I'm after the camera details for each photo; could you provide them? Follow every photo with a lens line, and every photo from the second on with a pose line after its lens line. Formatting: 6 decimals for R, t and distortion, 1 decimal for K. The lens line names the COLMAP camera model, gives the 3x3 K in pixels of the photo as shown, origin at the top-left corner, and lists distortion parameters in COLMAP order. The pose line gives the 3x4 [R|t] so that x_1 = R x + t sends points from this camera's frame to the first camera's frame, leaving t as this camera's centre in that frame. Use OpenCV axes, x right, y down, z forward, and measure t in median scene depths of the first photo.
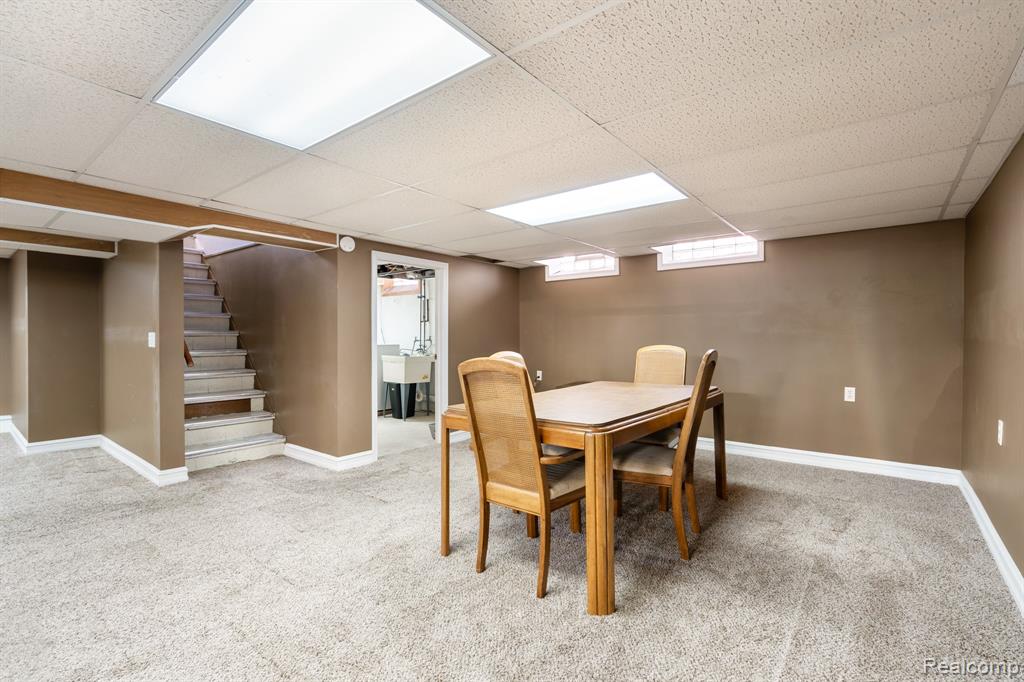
lens RADIAL K [[465.3, 0, 488.8], [0, 465.3, 340.4], [0, 0, 1]] dist [0.028023, 0.000016]
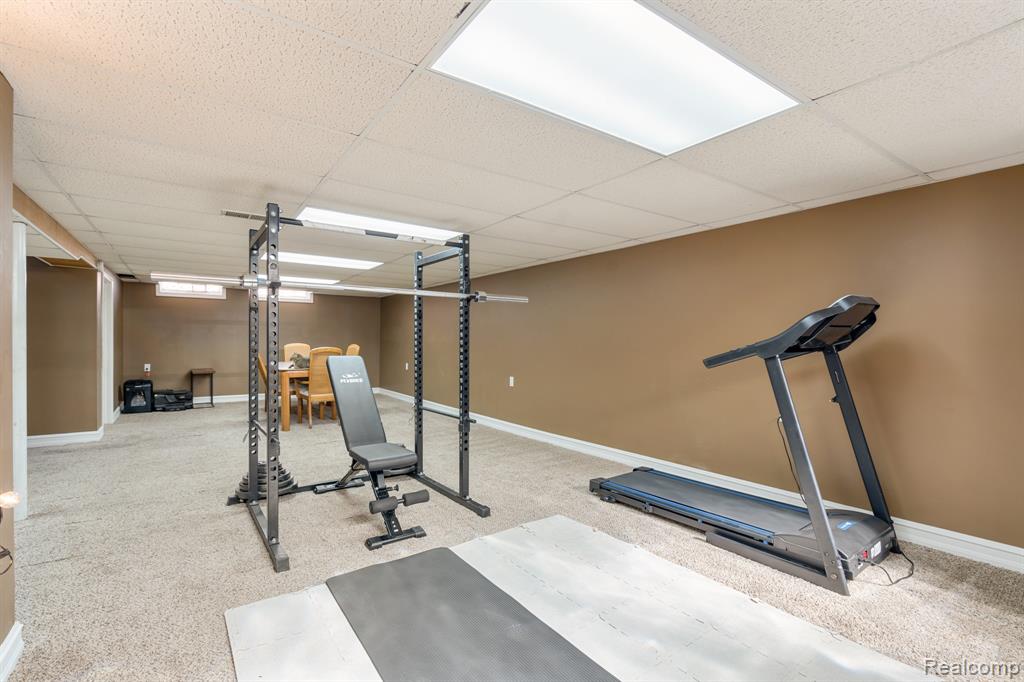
lens RADIAL K [[474.5, 0, 509.0], [0, 474.5, 331.1], [0, 0, 1]] dist [-0.000578, 0.000087]
pose [[0.258747, 0.015512, 0.965821, -1.147645], [0.000033, 0.999871, -0.016068, -0.004738], [-0.965945, 0.004190, 0.258713, -0.395561]]
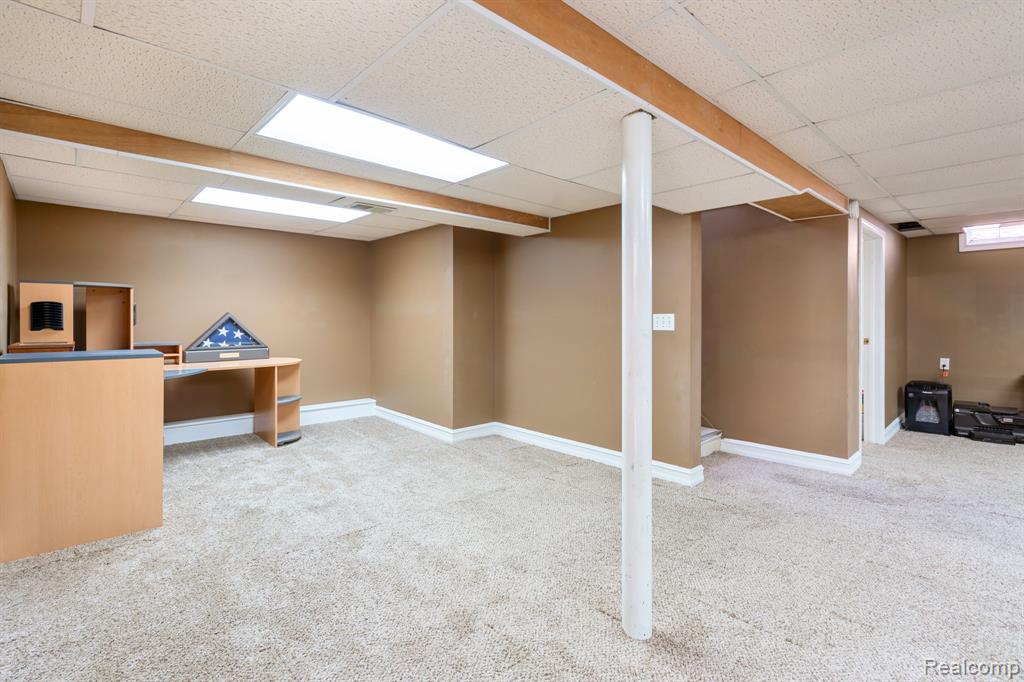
lens RADIAL K [[474.5, 0, 509.0], [0, 474.5, 331.1], [0, 0, 1]] dist [-0.000578, 0.000087]
pose [[0.993058, -0.002218, -0.117602, -0.733120], [0.004221, 0.999850, 0.016779, -0.001137], [0.117548, -0.017159, 0.992919, 0.061533]]
